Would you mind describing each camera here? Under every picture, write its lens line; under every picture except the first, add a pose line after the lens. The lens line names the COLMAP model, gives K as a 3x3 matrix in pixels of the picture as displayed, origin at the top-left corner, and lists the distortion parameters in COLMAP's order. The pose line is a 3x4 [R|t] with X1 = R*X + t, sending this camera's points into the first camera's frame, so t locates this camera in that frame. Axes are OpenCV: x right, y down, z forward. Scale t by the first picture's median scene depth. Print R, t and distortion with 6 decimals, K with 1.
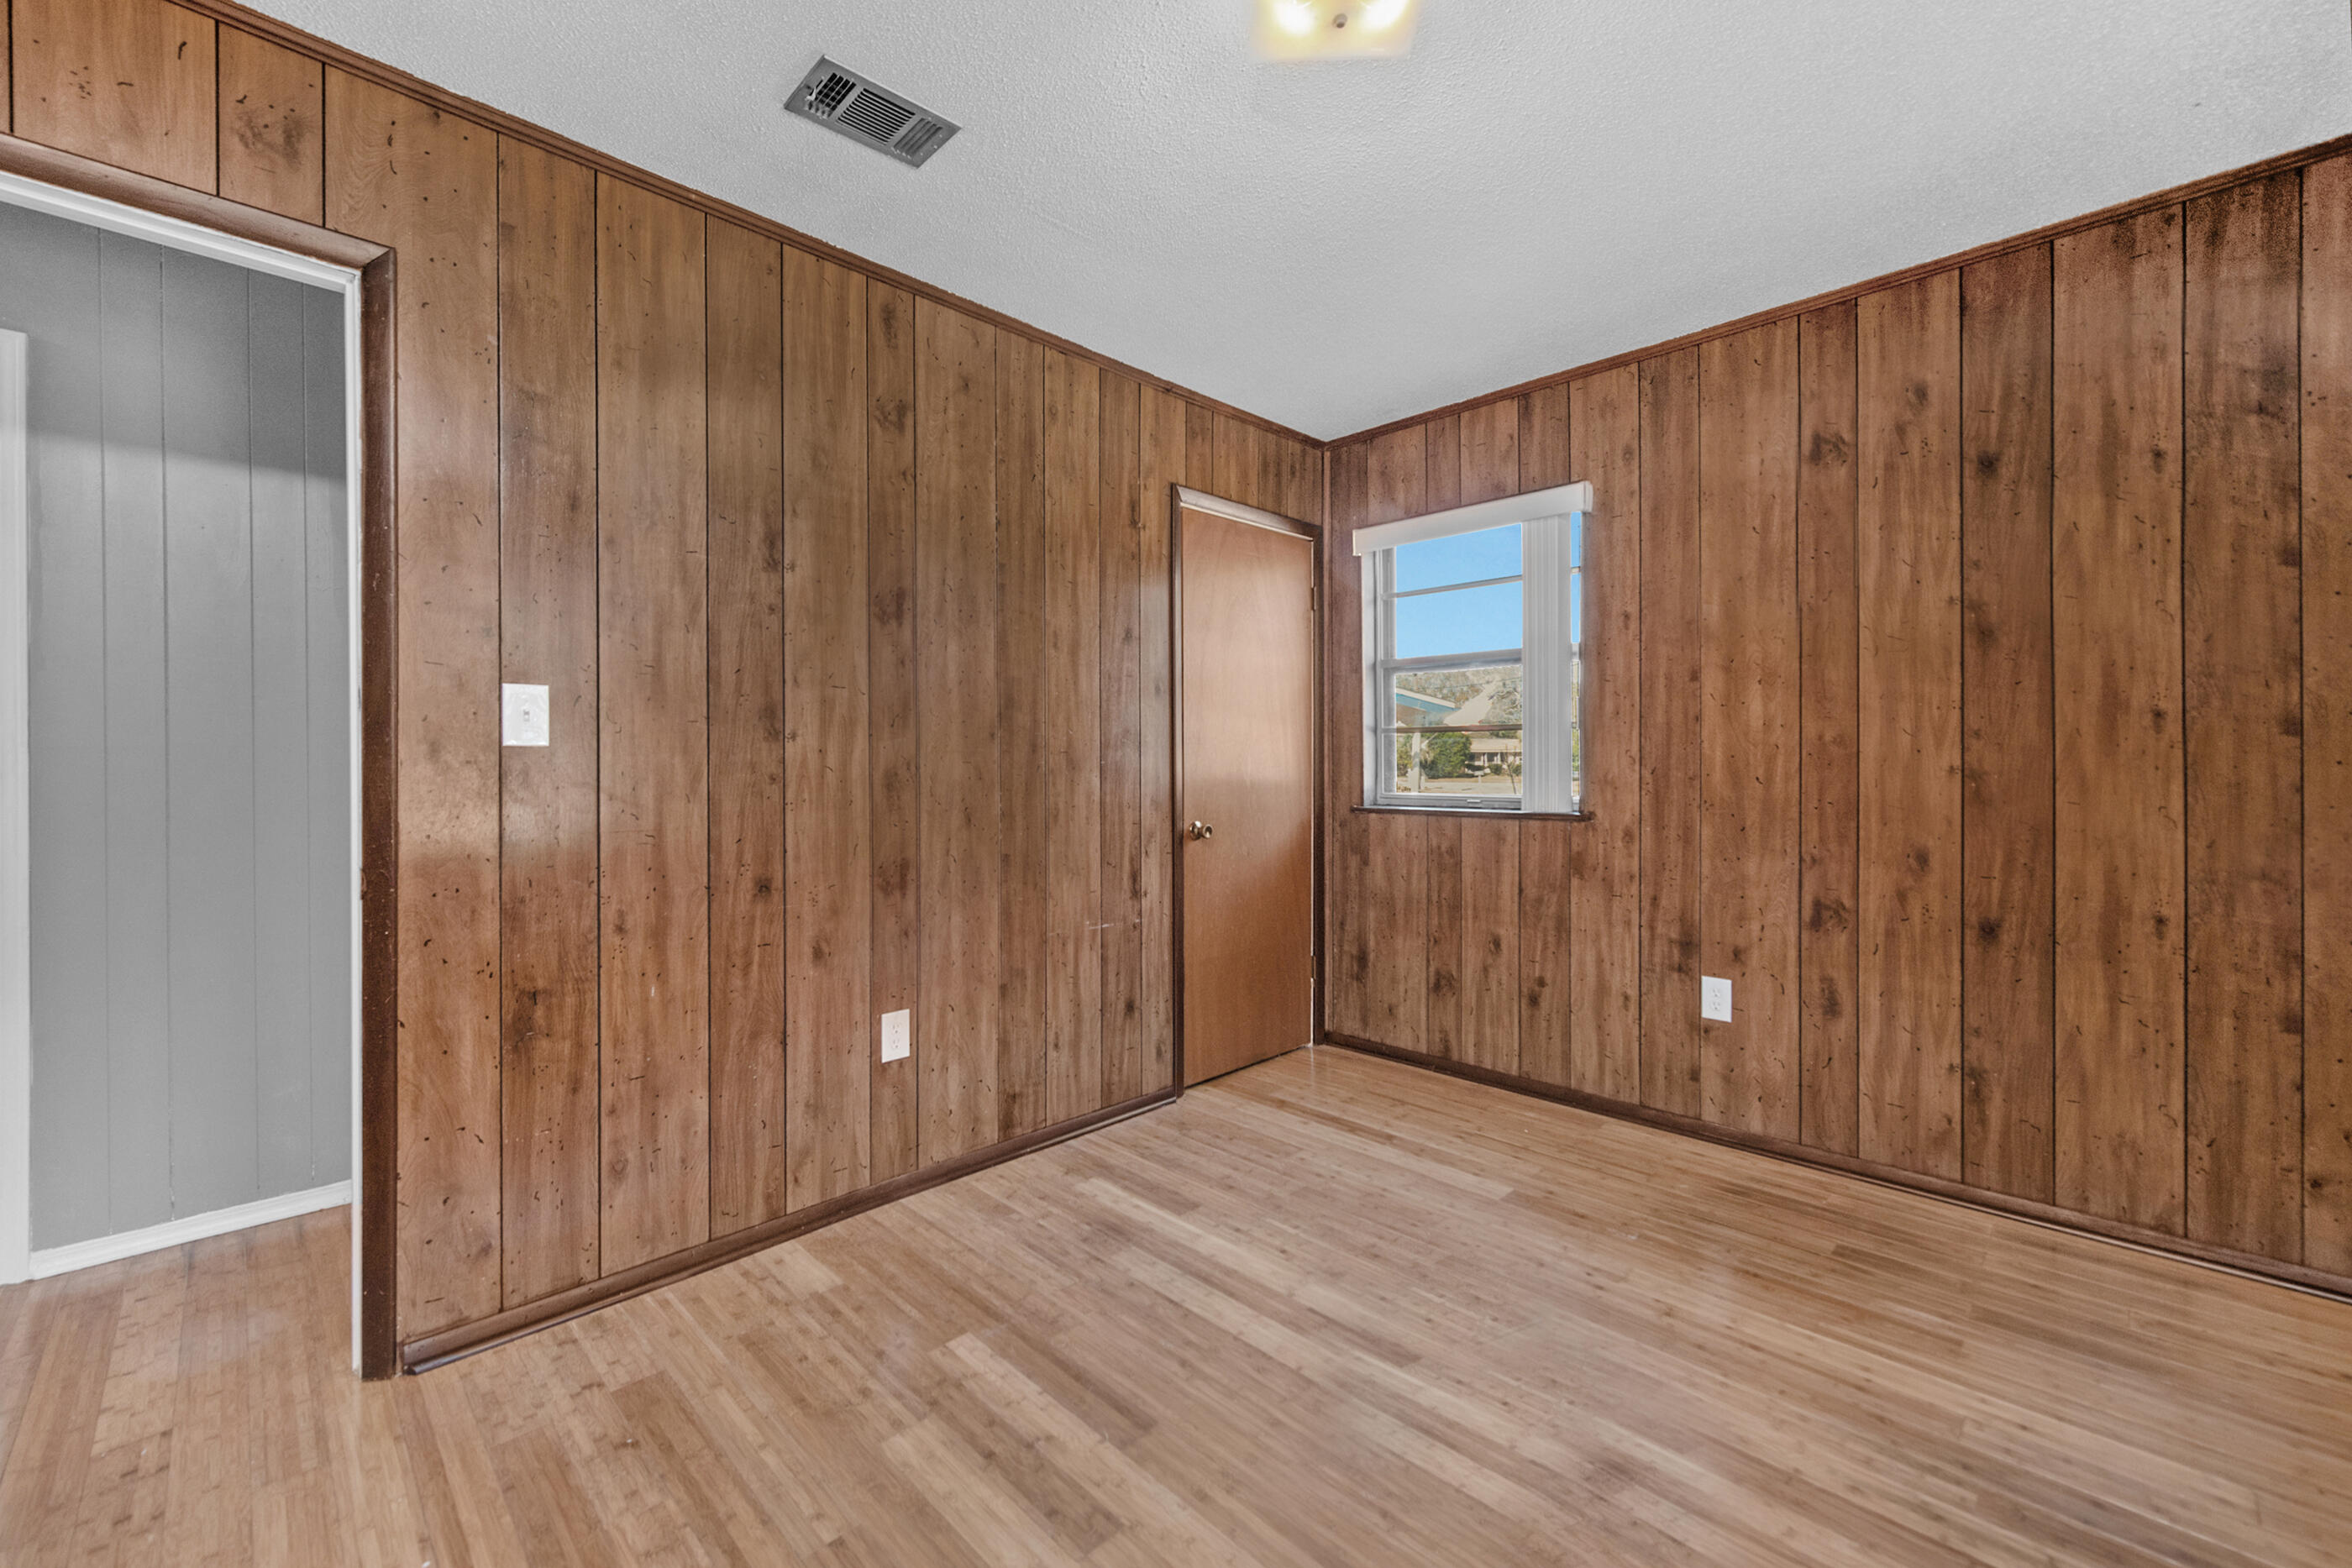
lens RADIAL K [[990.1, 0, 1175.1], [0, 990.1, 762.1], [0, 0, 1]] dist [0.001168, -0.000740]
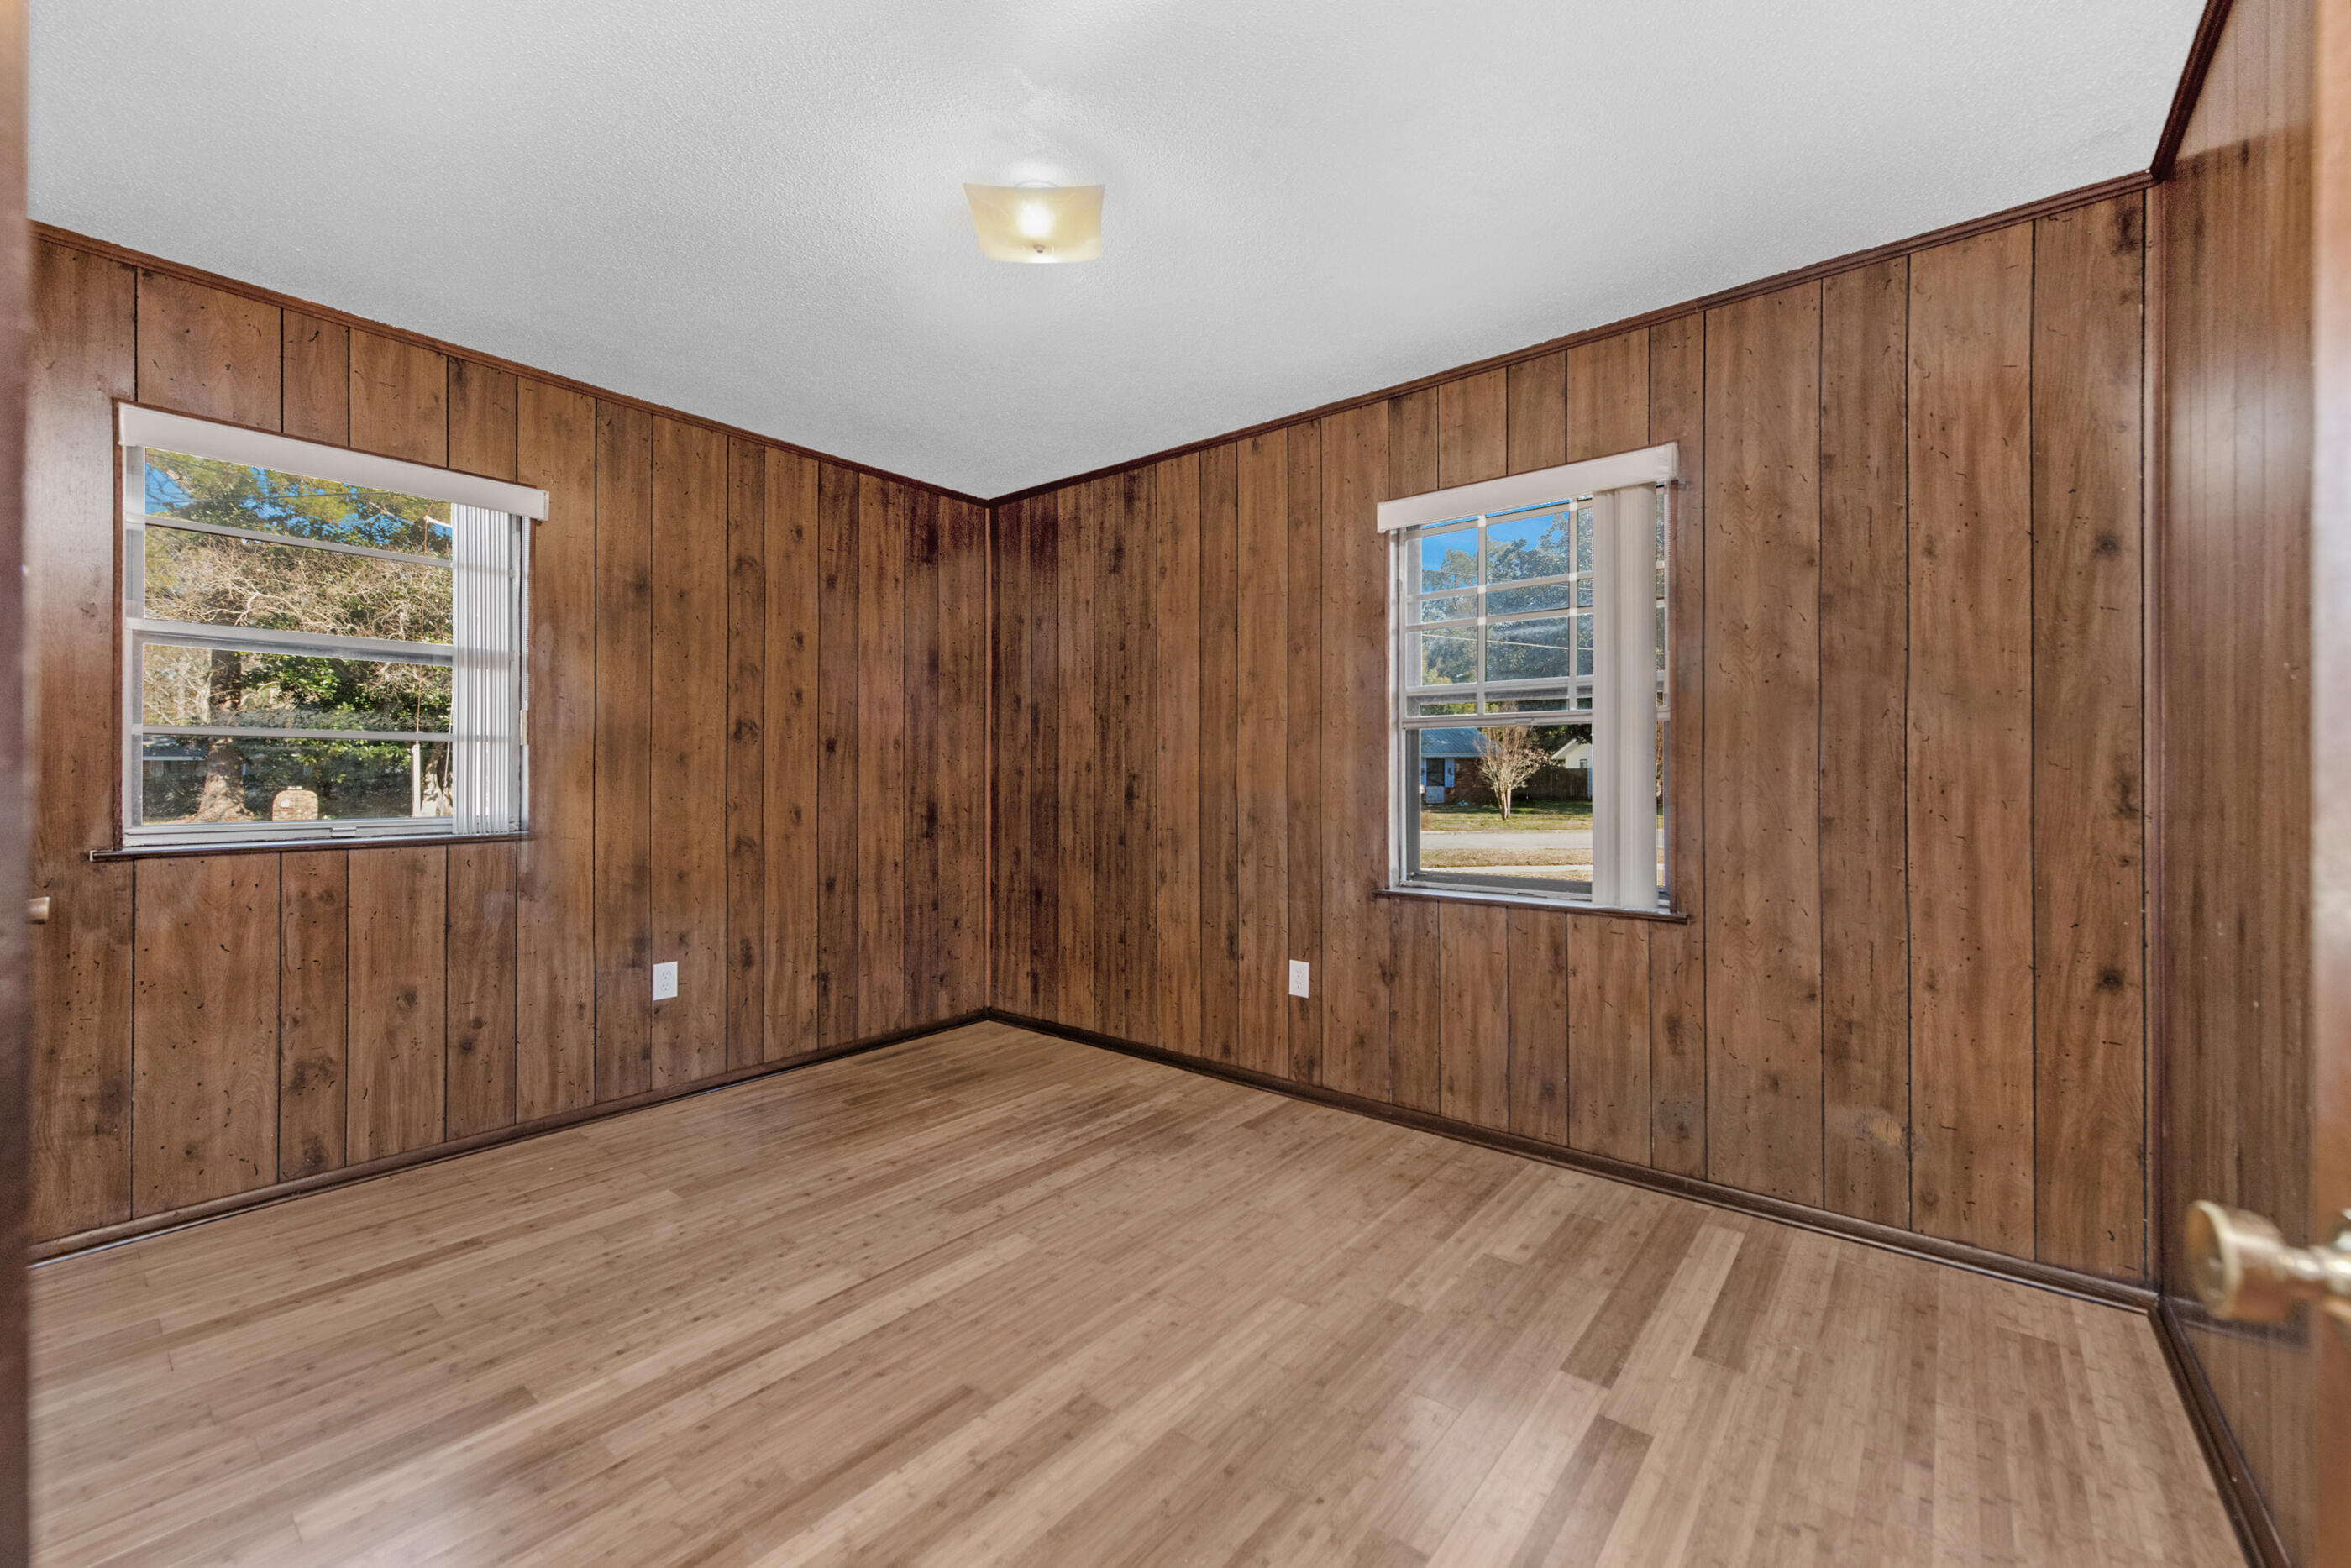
lens RADIAL K [[953.4, 0, 1196.0], [0, 953.4, 781.4], [0, 0, 1]] dist [0.014557, -0.006420]
pose [[-0.146302, -0.004414, 0.989230, -0.662851], [-0.001745, 0.999990, 0.004204, -0.002676], [-0.989238, -0.001112, -0.146308, 0.543035]]
